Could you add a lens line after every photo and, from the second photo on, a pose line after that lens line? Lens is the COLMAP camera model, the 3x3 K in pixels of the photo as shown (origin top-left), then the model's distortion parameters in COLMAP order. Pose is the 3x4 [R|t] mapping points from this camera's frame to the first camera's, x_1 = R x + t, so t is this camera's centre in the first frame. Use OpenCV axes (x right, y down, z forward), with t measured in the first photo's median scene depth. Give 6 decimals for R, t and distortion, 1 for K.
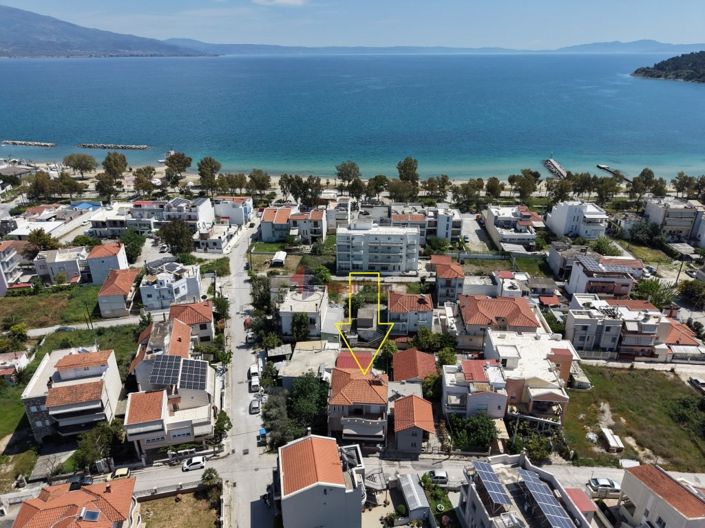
lens RADIAL K [[469.5, 0, 351.4], [0, 469.5, 264.9], [0, 0, 1]] dist [0.040800, -0.036889]
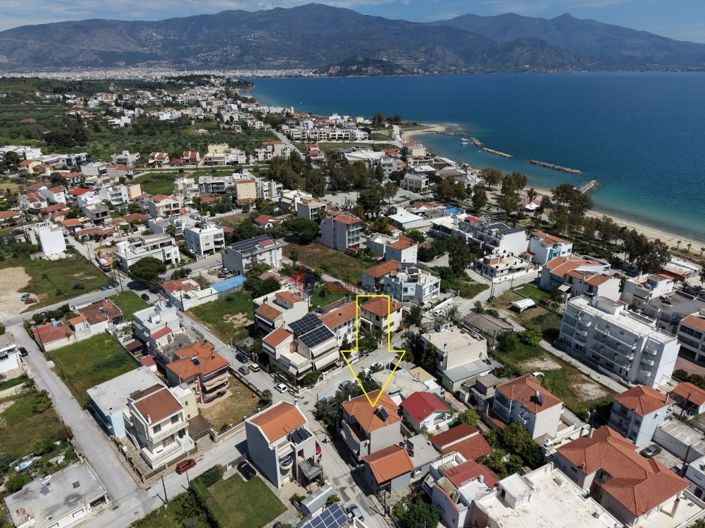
lens RADIAL K [[469.5, 0, 351.4], [0, 469.5, 264.9], [0, 0, 1]] dist [0.040800, -0.036889]
pose [[0.518471, 0.327755, -0.789787, 0.597881], [-0.346798, 0.924852, 0.156143, -0.174976], [0.781613, 0.192941, 0.593174, 0.165722]]
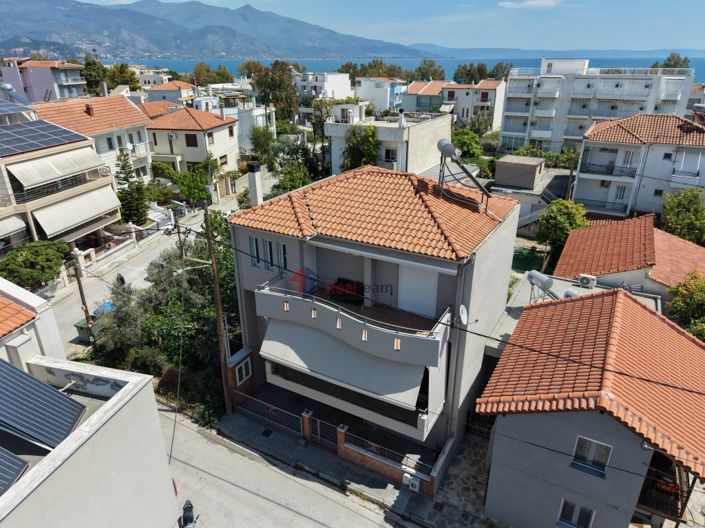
lens RADIAL K [[469.5, 0, 351.4], [0, 469.5, 264.9], [0, 0, 1]] dist [0.040800, -0.036889]
pose [[0.899625, 0.174756, -0.400168, 0.082293], [-0.177759, 0.983619, 0.029929, 0.219435], [0.398843, 0.044209, 0.915953, 0.590559]]
